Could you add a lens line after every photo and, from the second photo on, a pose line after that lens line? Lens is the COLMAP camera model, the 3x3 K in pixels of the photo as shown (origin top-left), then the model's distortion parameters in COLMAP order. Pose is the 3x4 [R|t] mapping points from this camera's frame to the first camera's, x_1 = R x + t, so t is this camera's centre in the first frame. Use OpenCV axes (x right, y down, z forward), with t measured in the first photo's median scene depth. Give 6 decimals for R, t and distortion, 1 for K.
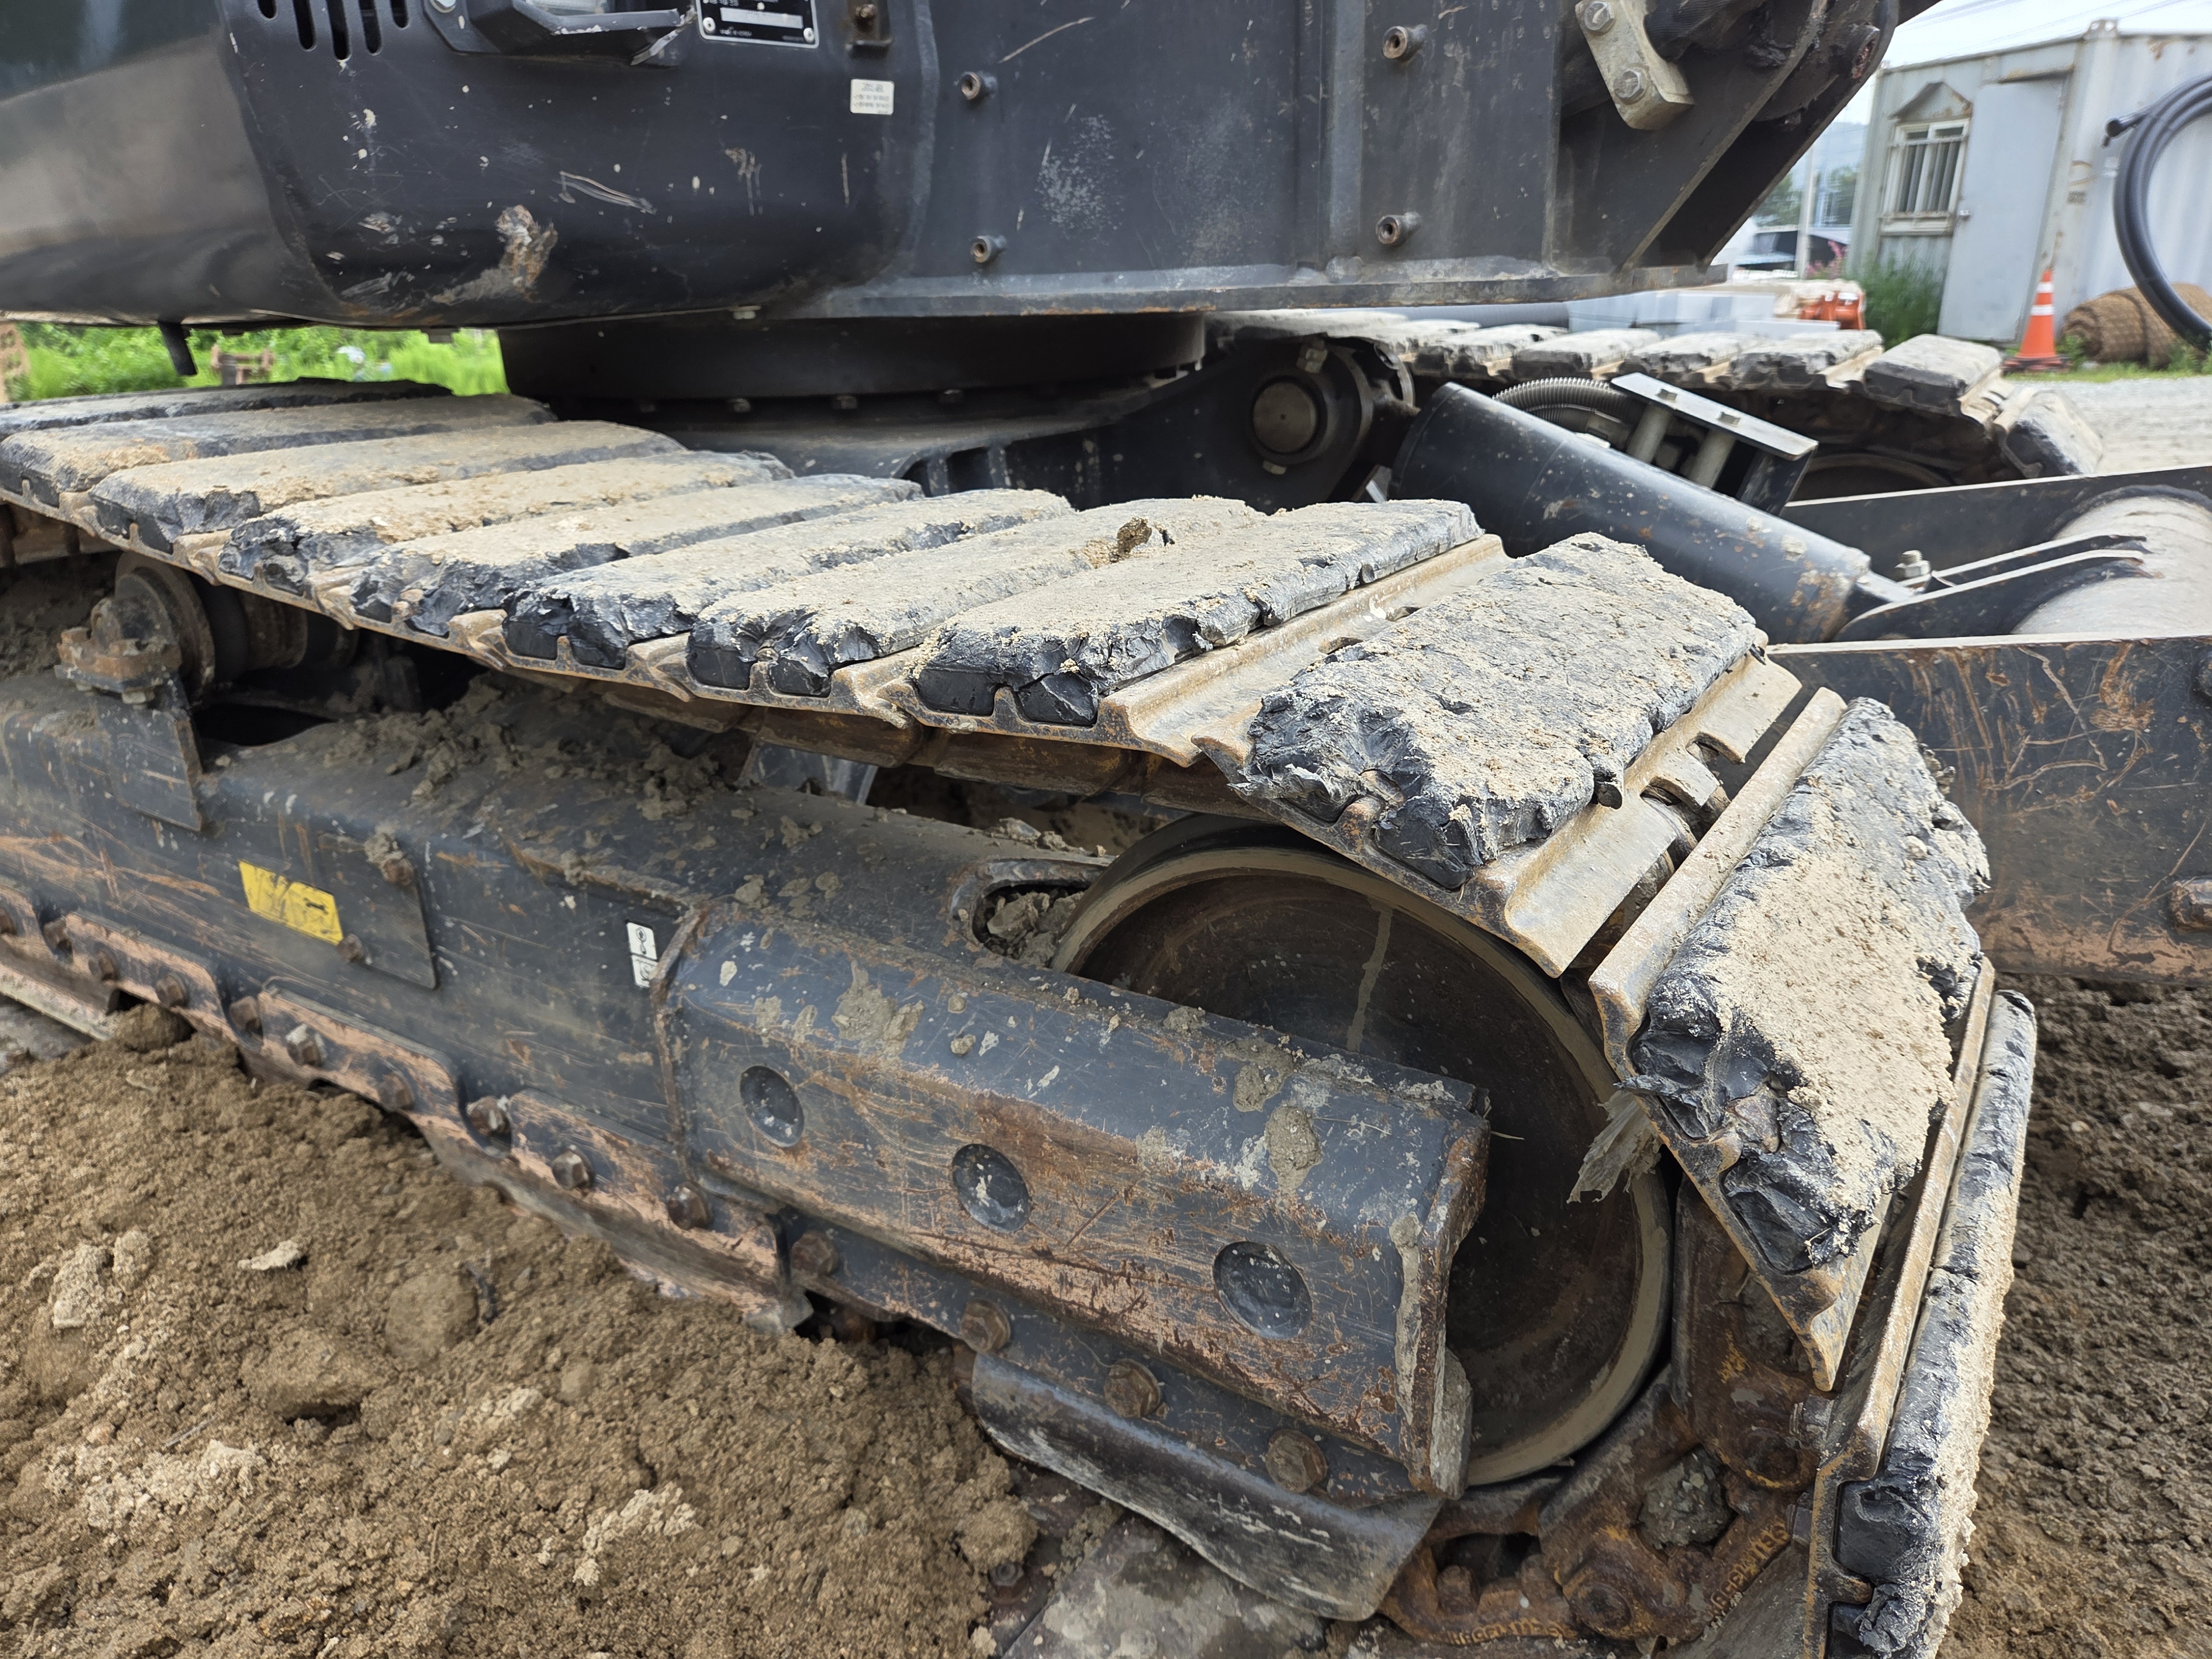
lens RADIAL K [[1532.2, 0, 1106.0], [0, 1532.2, 829.5], [0, 0, 1]] dist [0.090669, -0.078600]
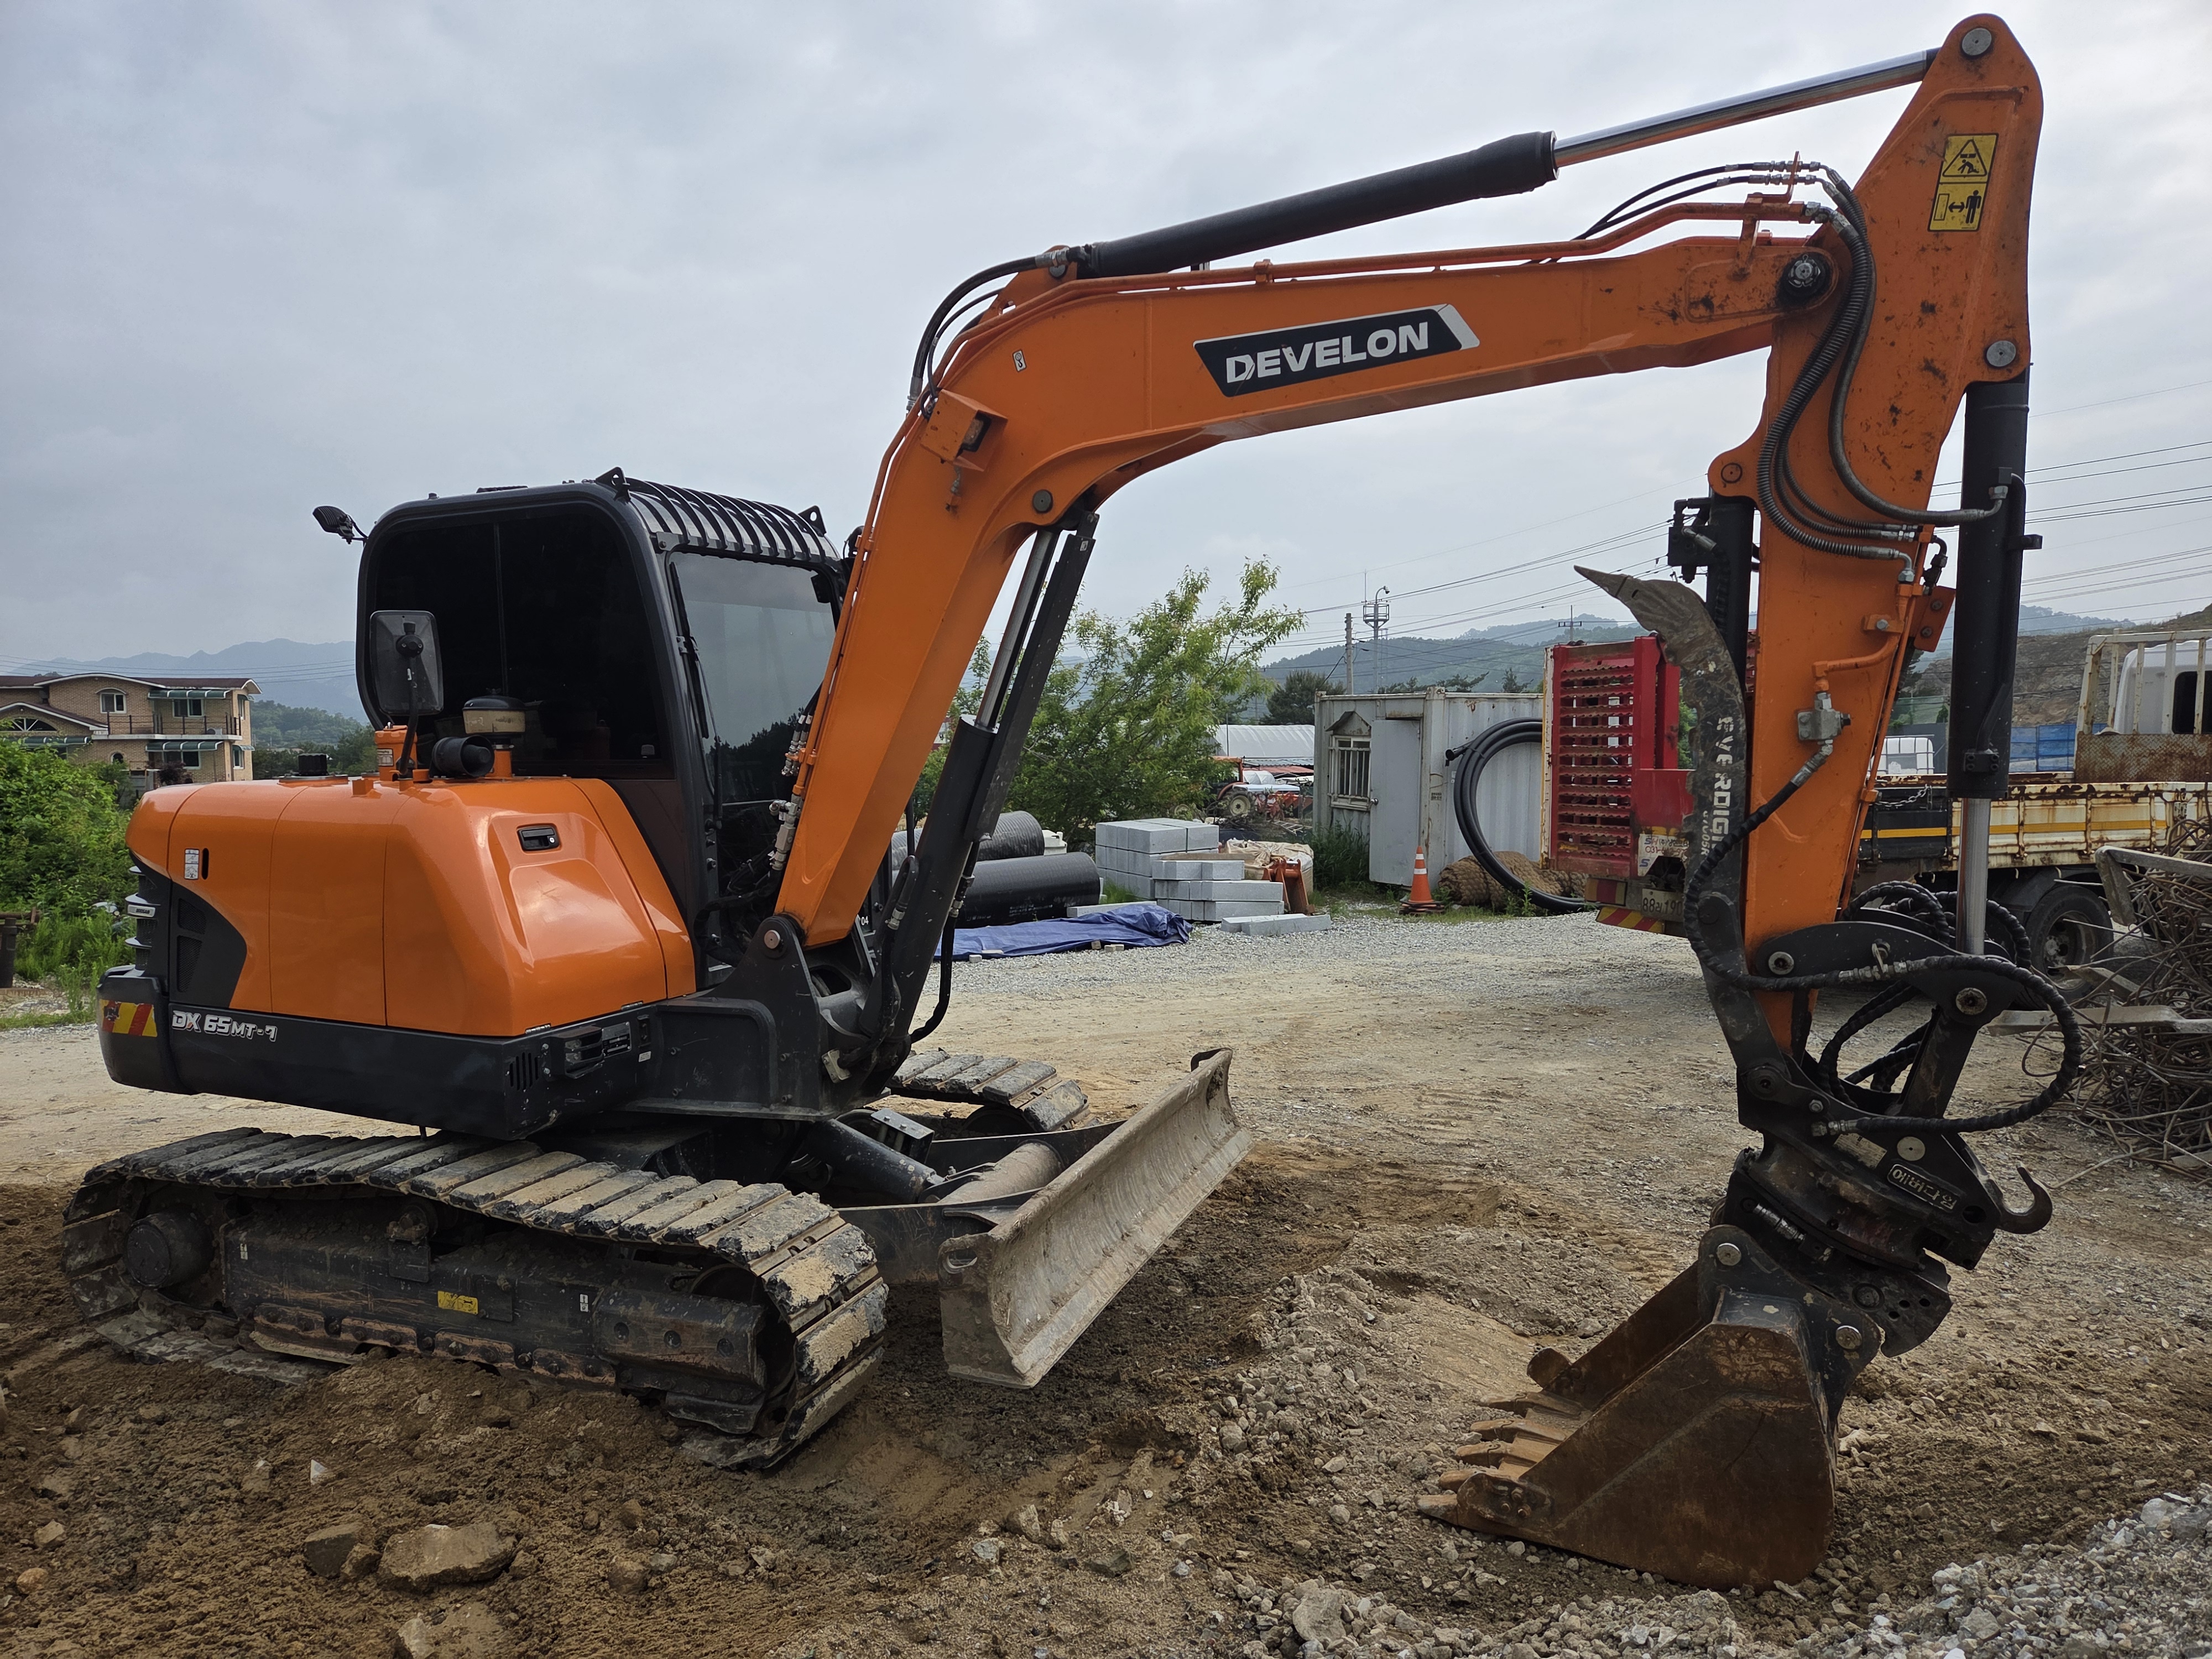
lens RADIAL K [[1532.2, 0, 1106.0], [0, 1532.2, 829.5], [0, 0, 1]] dist [0.090669, -0.078600]
pose [[0.978851, 0.002608, 0.204556, 0.194342], [0.054518, 0.960431, -0.273130, 0.074272], [-0.197175, 0.278505, 0.939977, -3.280311]]
